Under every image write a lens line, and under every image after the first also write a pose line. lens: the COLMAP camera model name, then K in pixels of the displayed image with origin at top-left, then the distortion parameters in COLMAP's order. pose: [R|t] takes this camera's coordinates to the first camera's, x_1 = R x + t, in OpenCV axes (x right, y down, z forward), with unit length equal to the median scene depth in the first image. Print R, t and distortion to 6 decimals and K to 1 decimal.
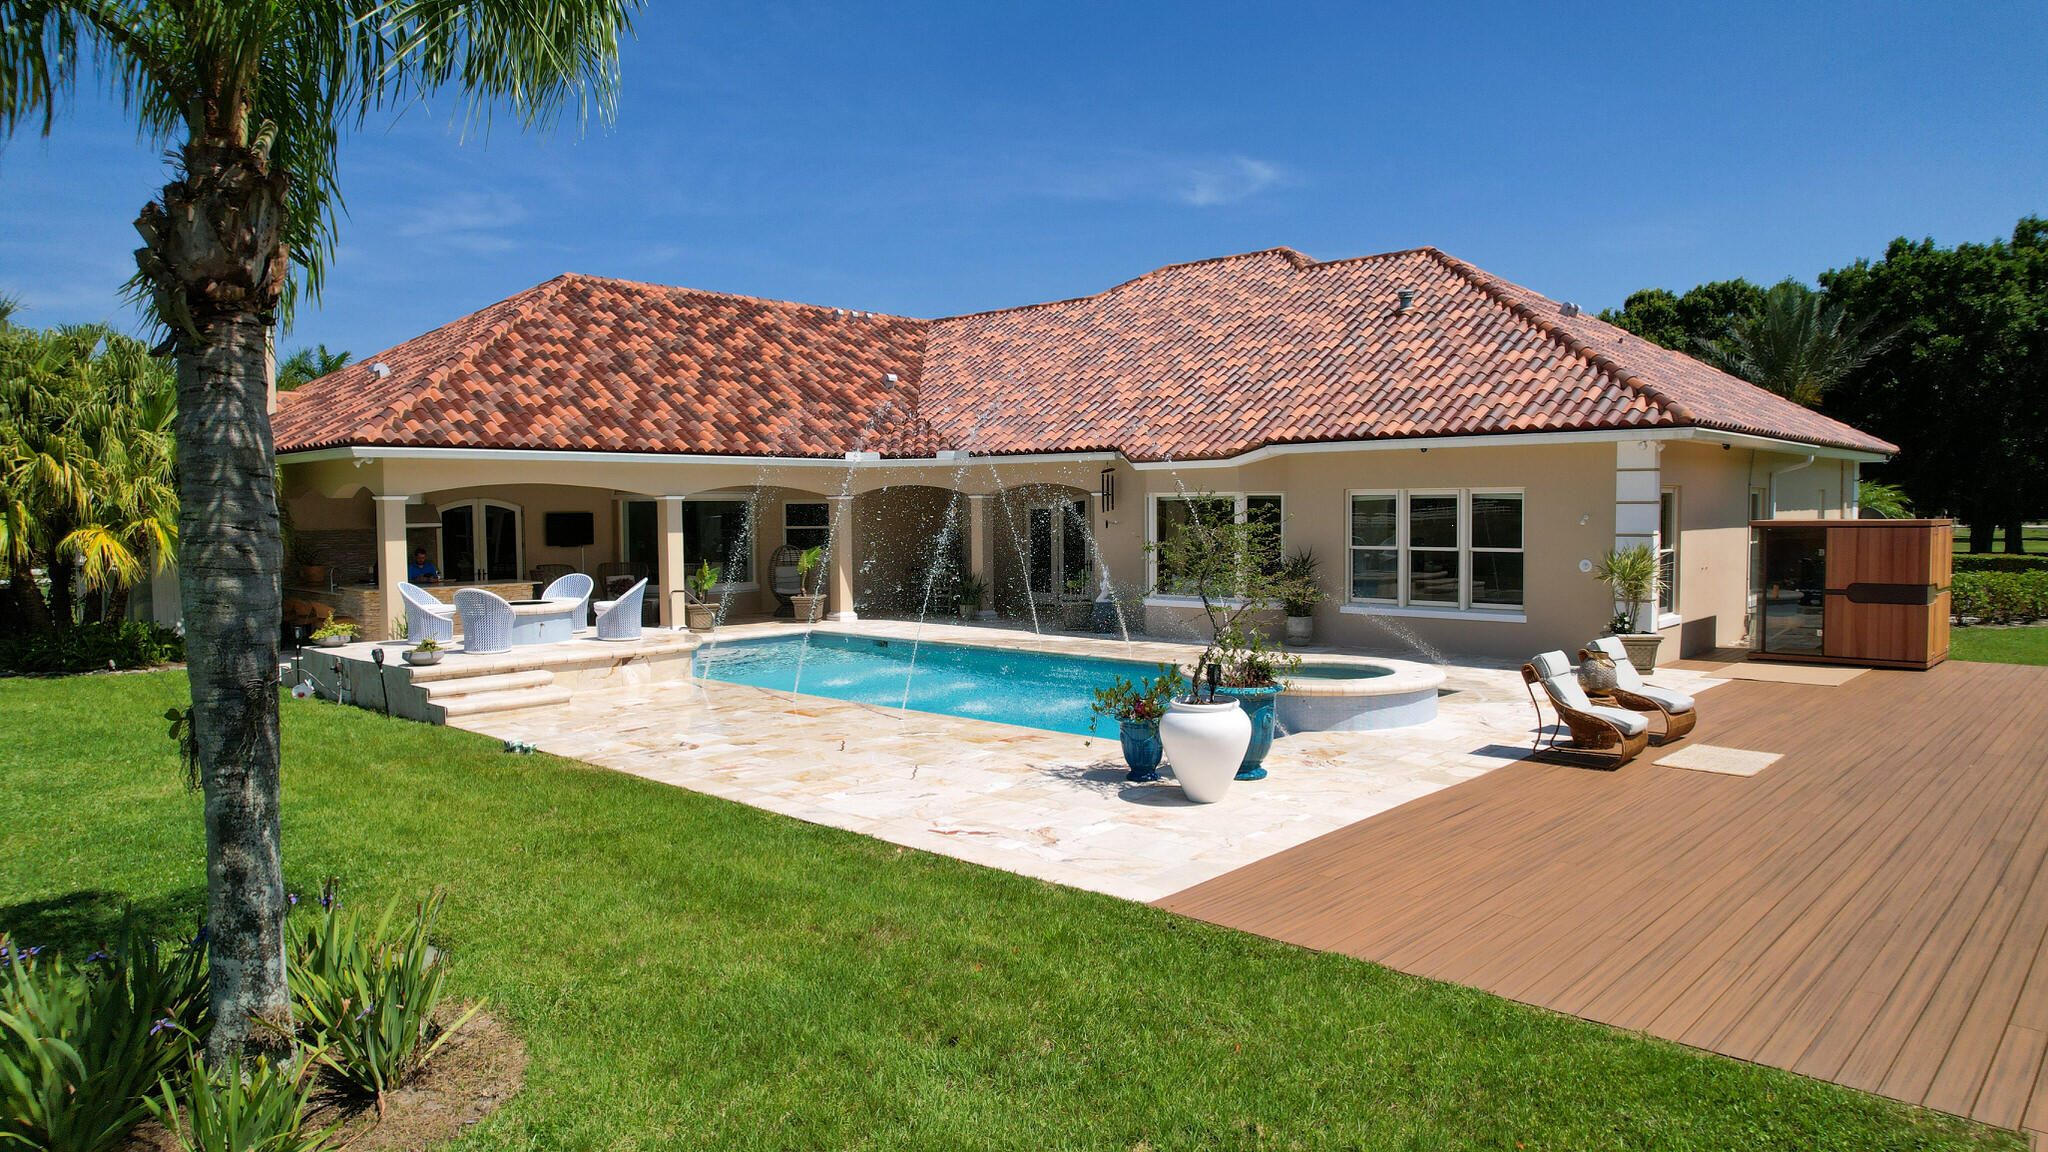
lens RADIAL K [[1312.6, 0, 1039.6], [0, 1312.6, 585.4], [0, 0, 1]] dist [-0.052851, 0.028522]
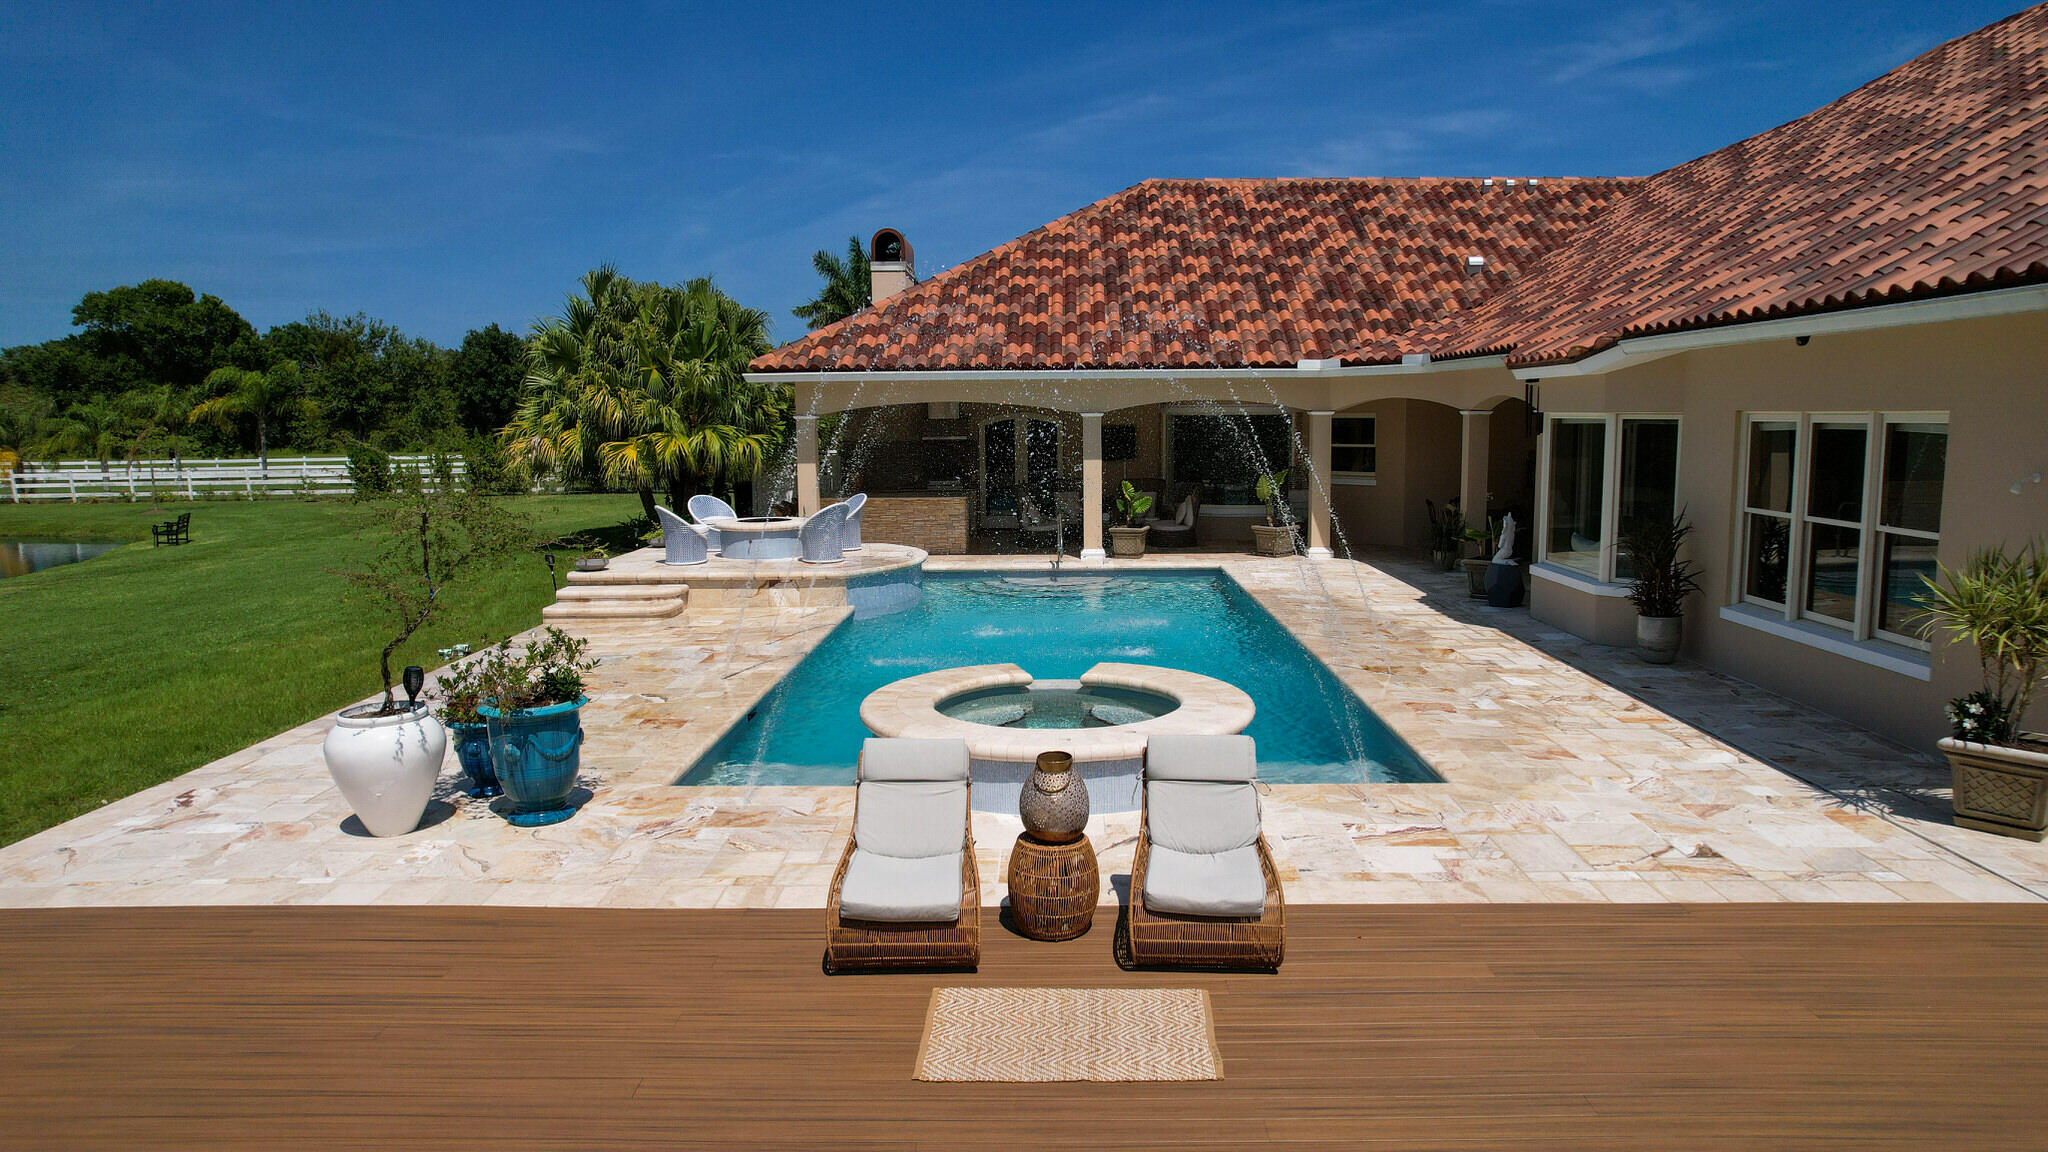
lens RADIAL K [[1312.6, 0, 1027.6], [0, 1312.6, 589.9], [0, 0, 1]] dist [-0.052851, 0.028522]
pose [[0.658792, 0.103269, -0.745203, 0.457629], [-0.041917, 0.994034, 0.100695, -0.038369], [0.751156, -0.035100, 0.659191, 0.370078]]
